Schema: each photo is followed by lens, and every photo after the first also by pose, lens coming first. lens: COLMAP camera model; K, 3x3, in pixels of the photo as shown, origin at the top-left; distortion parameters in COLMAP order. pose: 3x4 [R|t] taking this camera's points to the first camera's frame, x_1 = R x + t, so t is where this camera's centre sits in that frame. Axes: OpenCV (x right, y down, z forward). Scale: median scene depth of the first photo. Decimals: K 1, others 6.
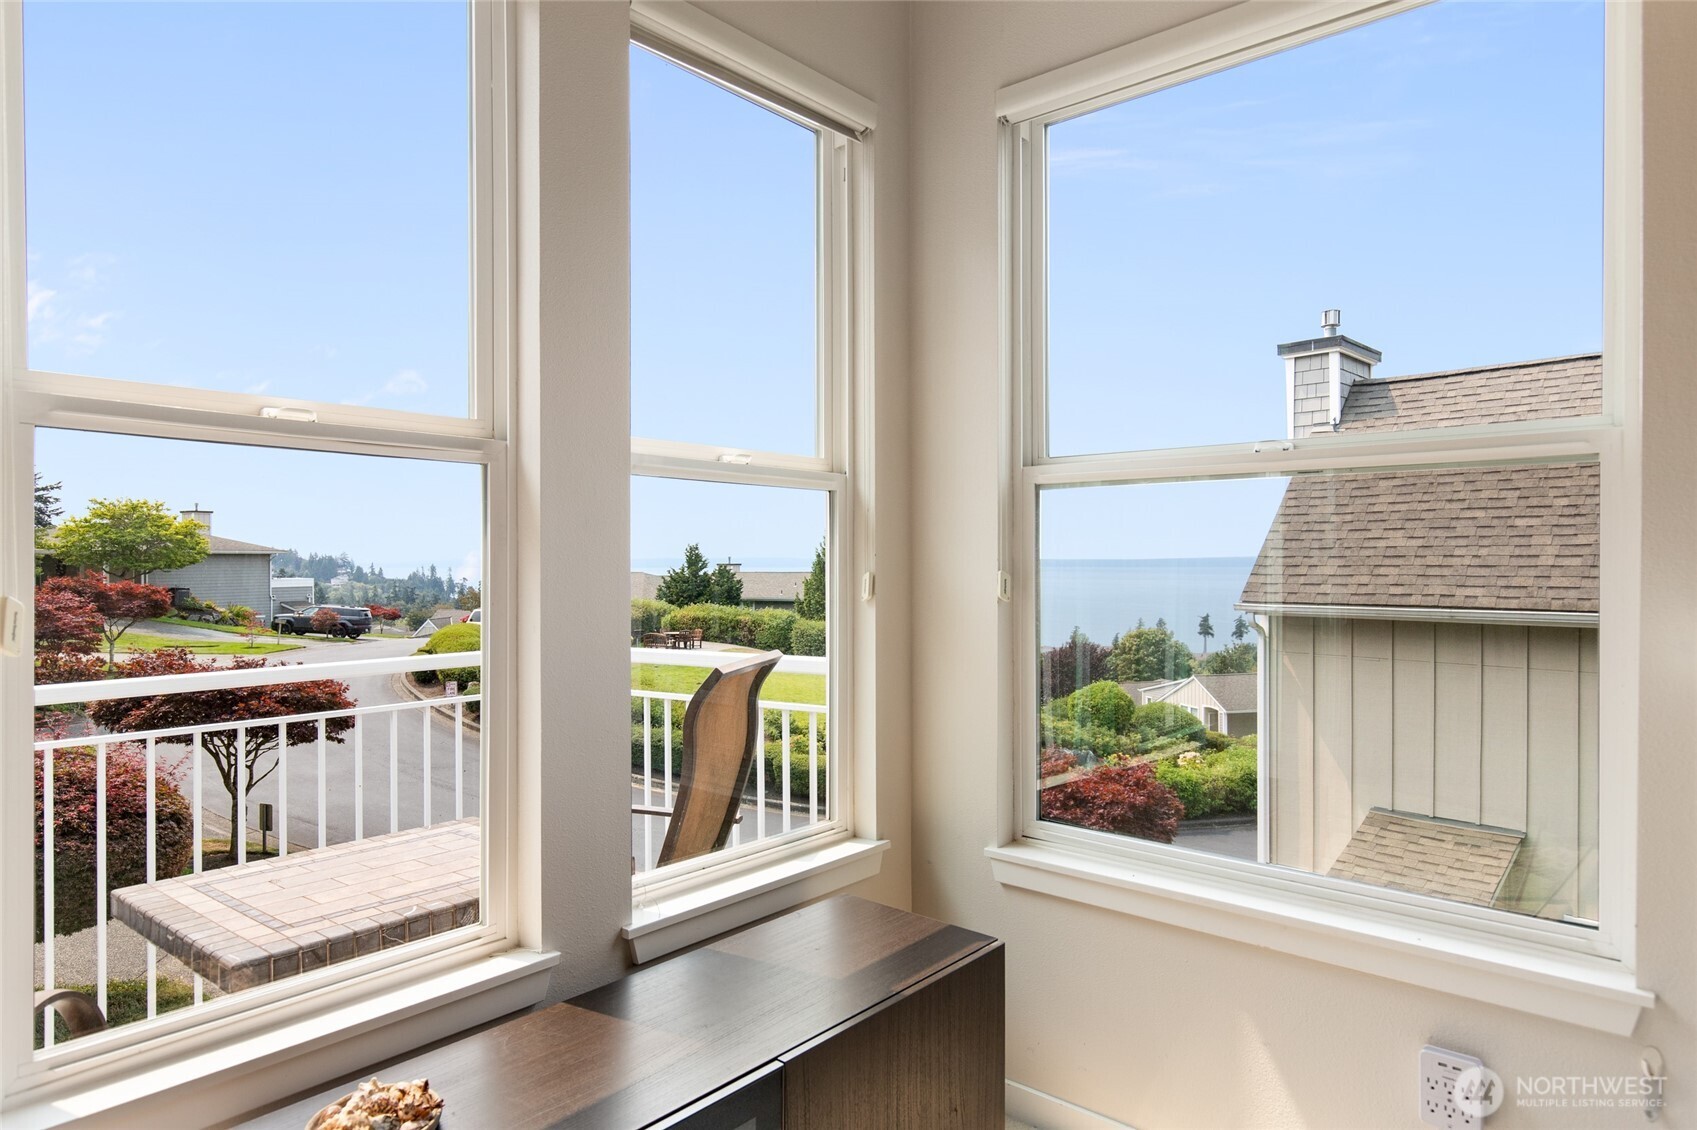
lens RADIAL K [[985.2, 0, 839.6], [0, 985.2, 568.7], [0, 0, 1]] dist [-0.006240, -0.000455]
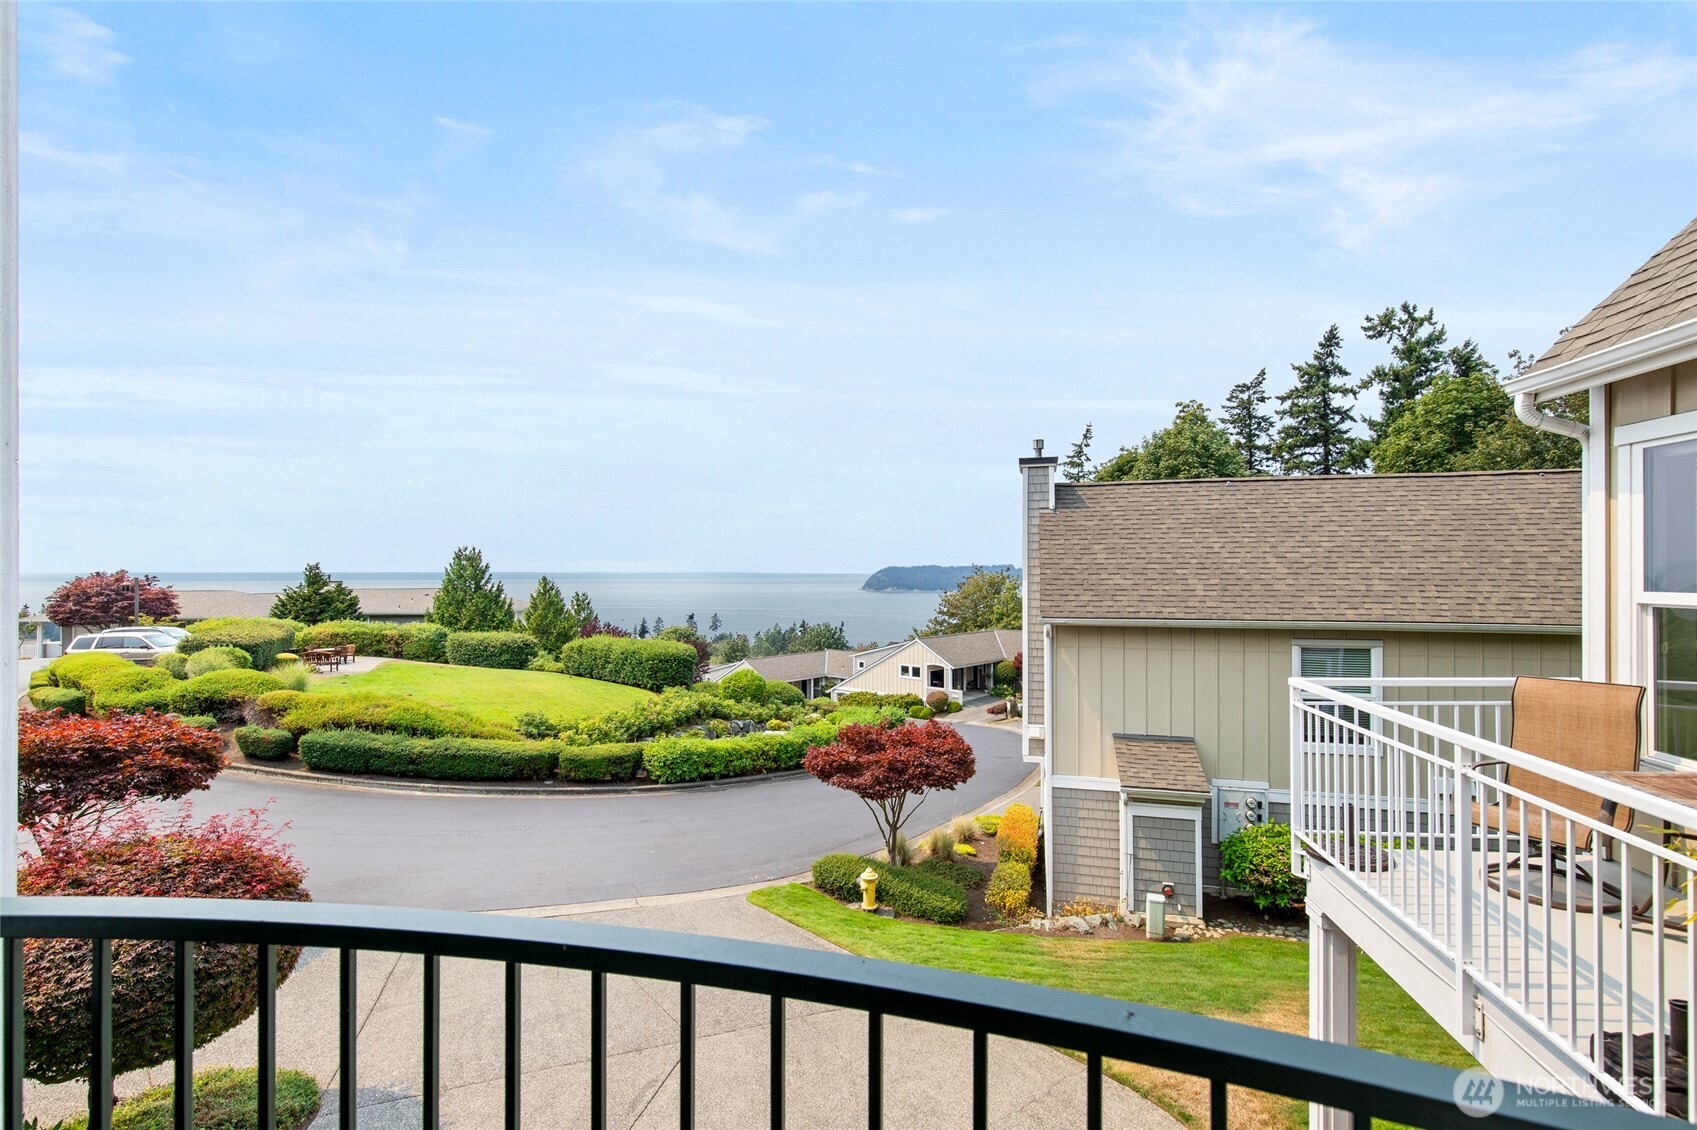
lens RADIAL K [[759.2, 0, 827.7], [0, 759.2, 566.1], [0, 0, 1]] dist [0.005737, -0.000879]
pose [[0.855102, 0.005012, 0.518436, -0.208755], [0.004391, 0.999847, -0.016908, -0.011966], [-0.518442, 0.016735, 0.854949, 0.036597]]
